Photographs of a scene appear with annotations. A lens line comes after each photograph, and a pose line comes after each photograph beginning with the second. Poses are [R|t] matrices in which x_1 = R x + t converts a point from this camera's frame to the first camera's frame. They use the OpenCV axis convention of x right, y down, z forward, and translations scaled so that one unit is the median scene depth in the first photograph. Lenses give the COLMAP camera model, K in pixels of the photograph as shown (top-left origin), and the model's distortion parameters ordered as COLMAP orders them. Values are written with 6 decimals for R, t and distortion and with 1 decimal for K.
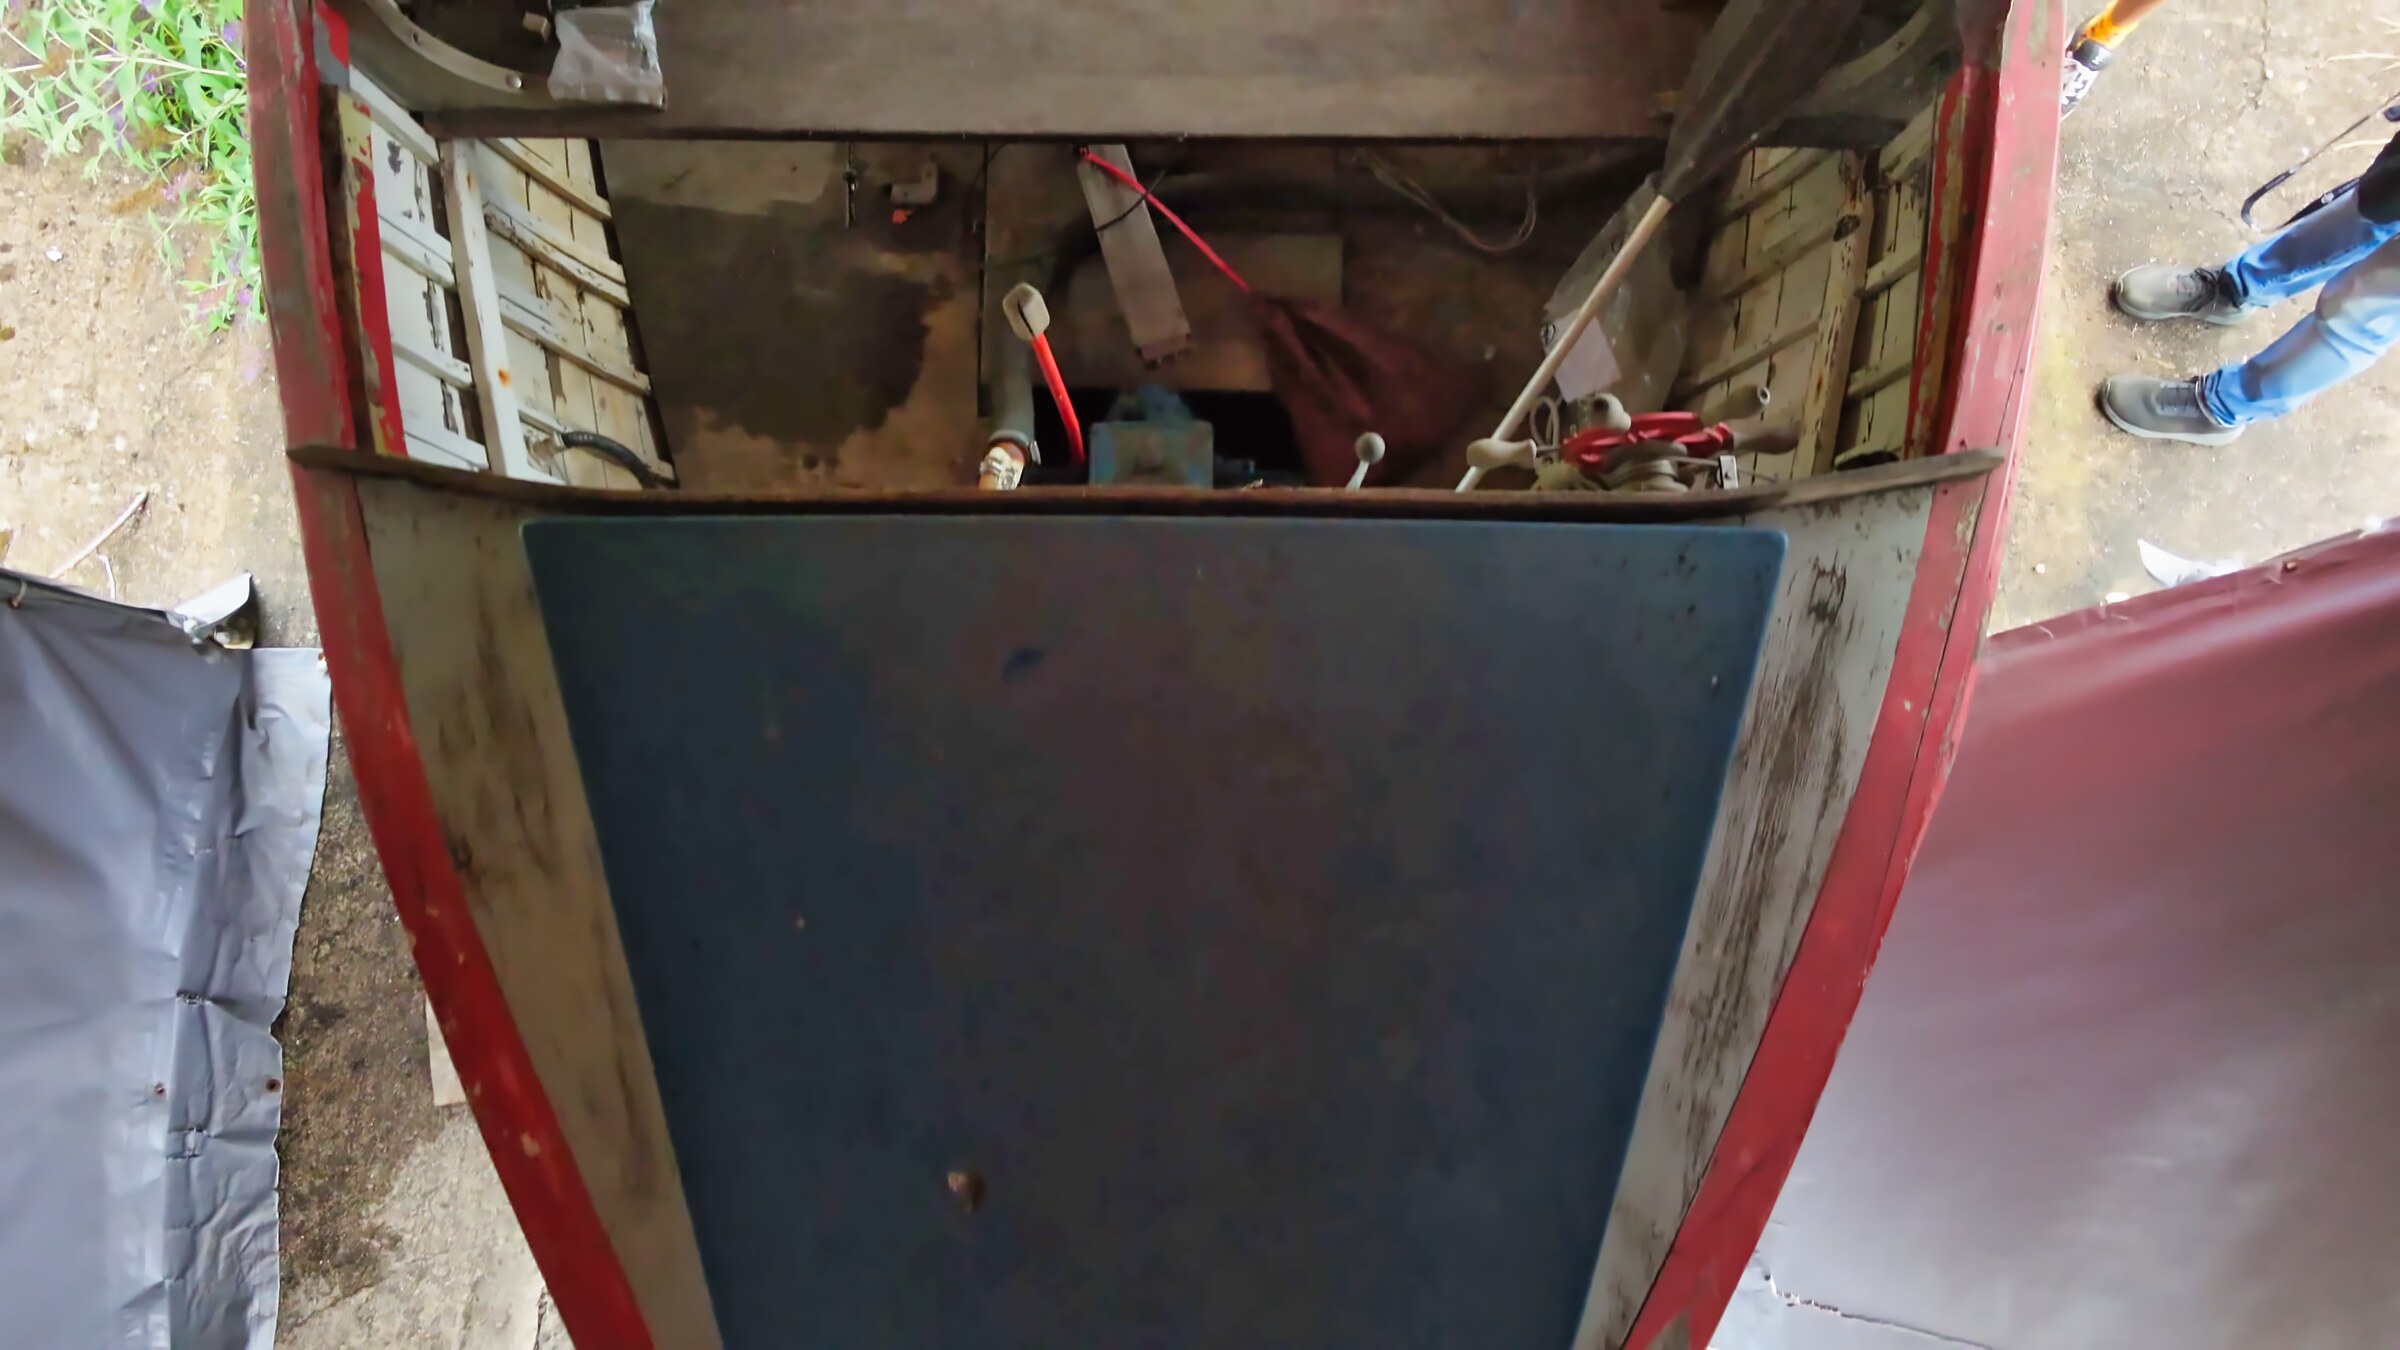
lens RADIAL K [[1357.1, 0, 1195.4], [0, 1357.1, 694.1], [0, 0, 1]] dist [-0.004150, 0.003815]
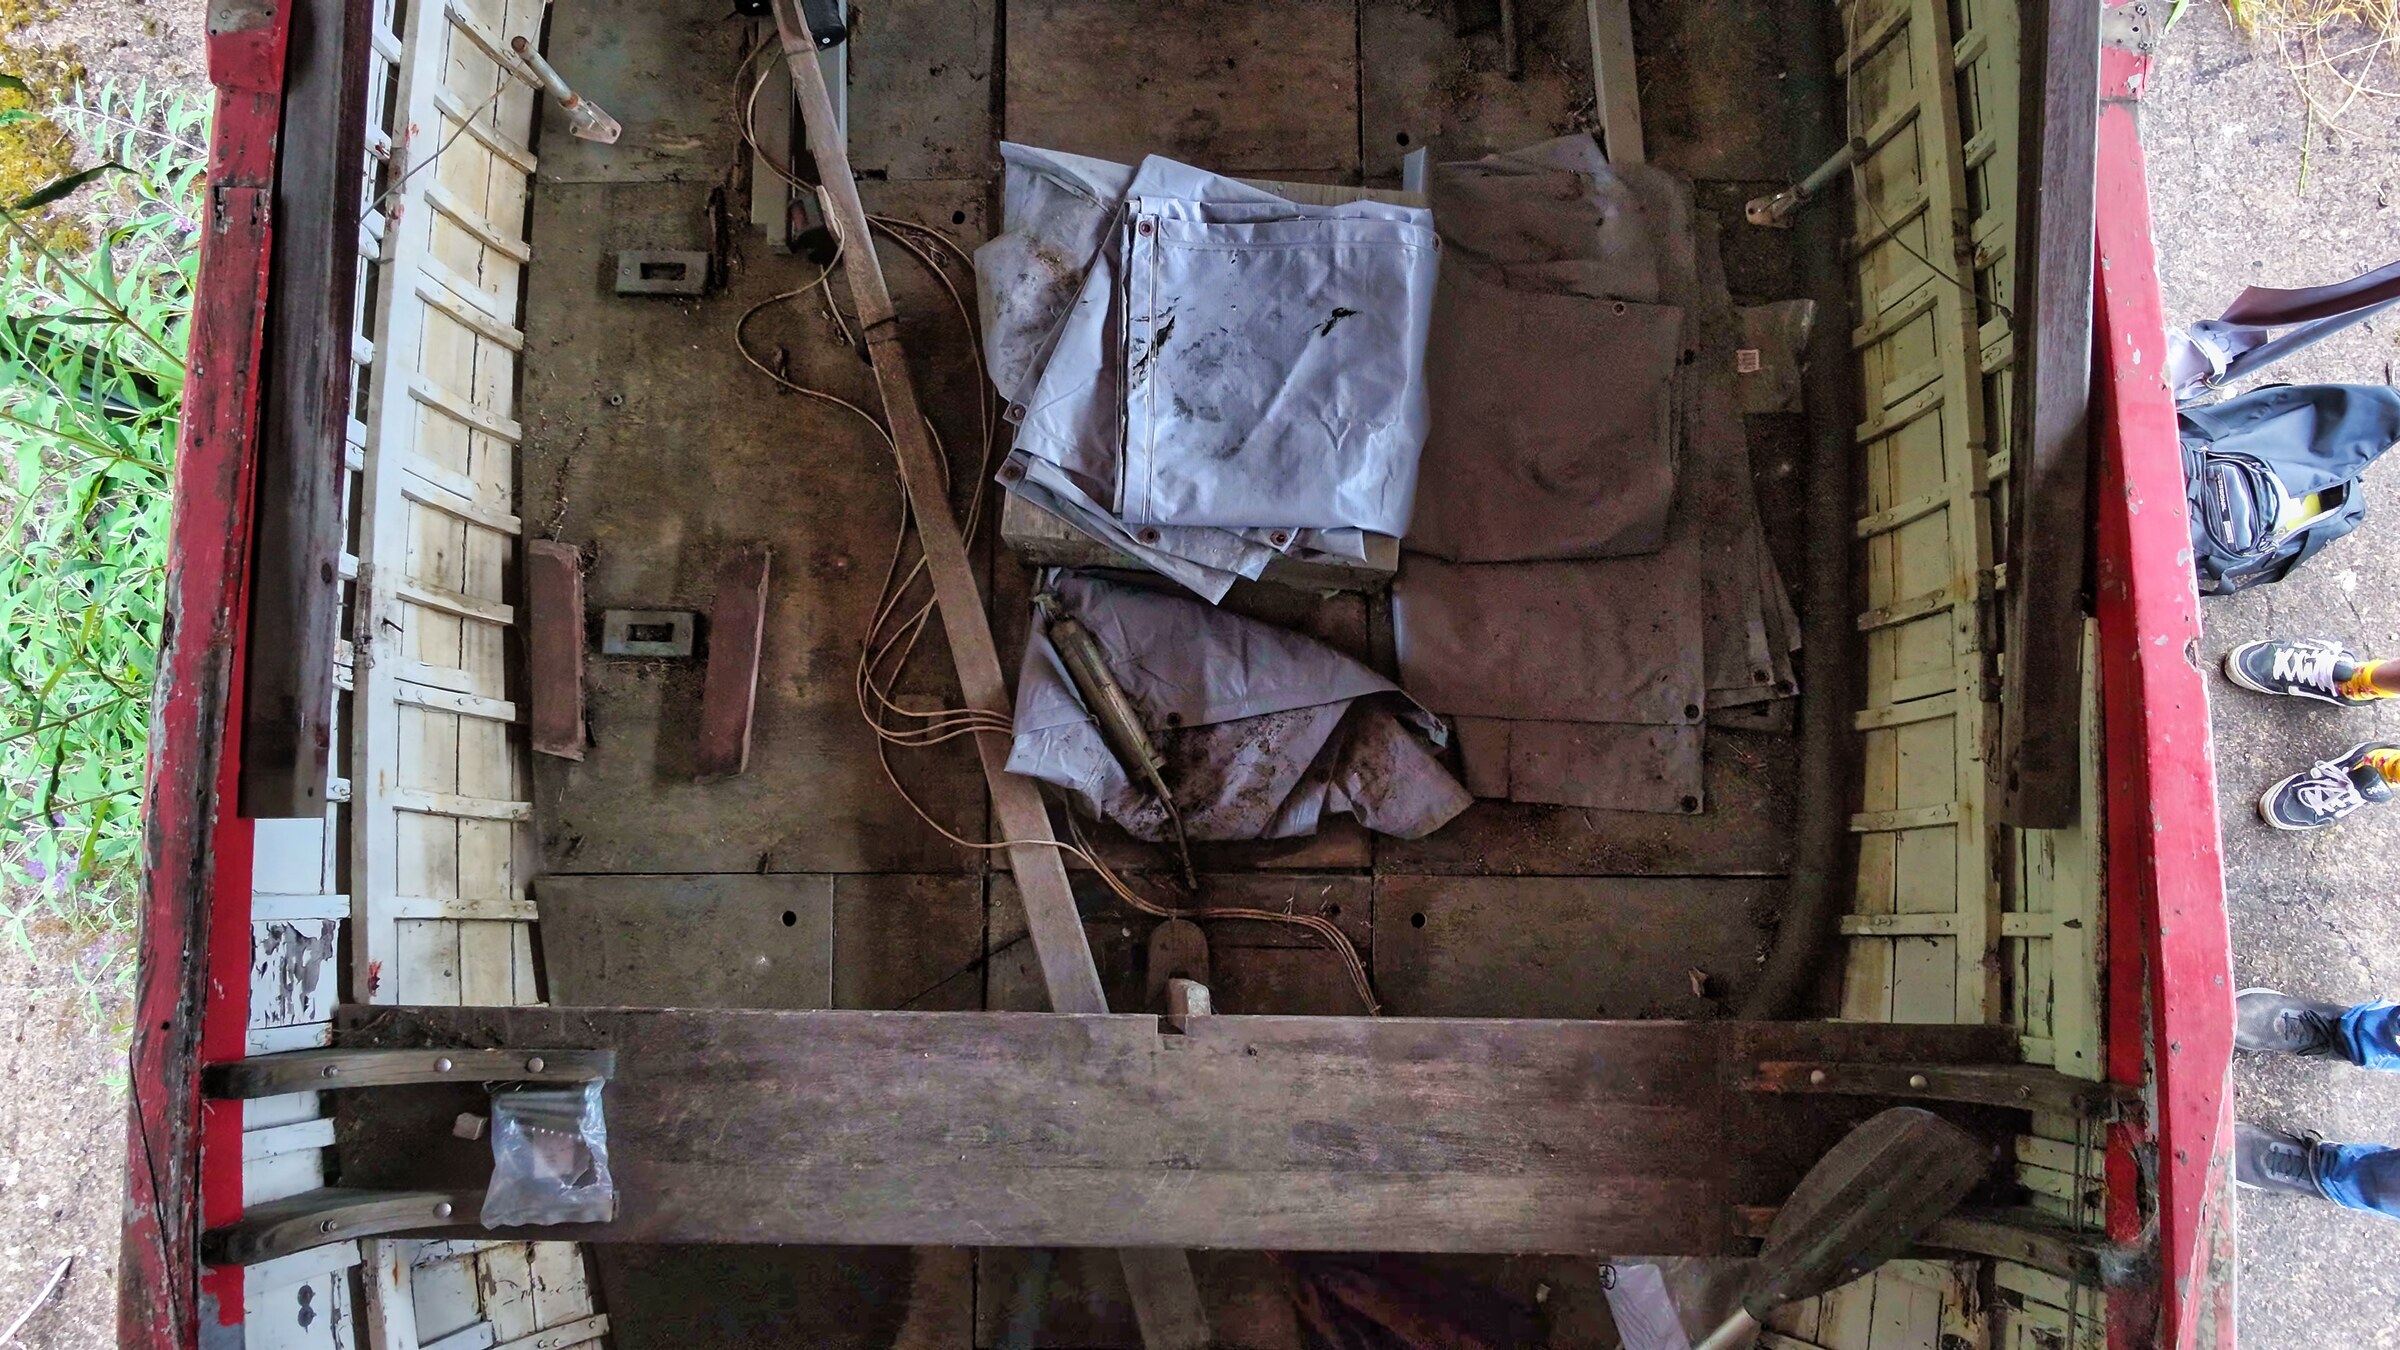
lens RADIAL K [[1357.1, 0, 1198.8], [0, 1357.1, 671.0], [0, 0, 1]] dist [-0.004150, 0.003815]
pose [[0.999994, 0.000321, -0.003430, -0.006263], [-0.000334, 0.999993, -0.003844, -0.544661], [0.003428, 0.003845, 0.999987, 0.082556]]
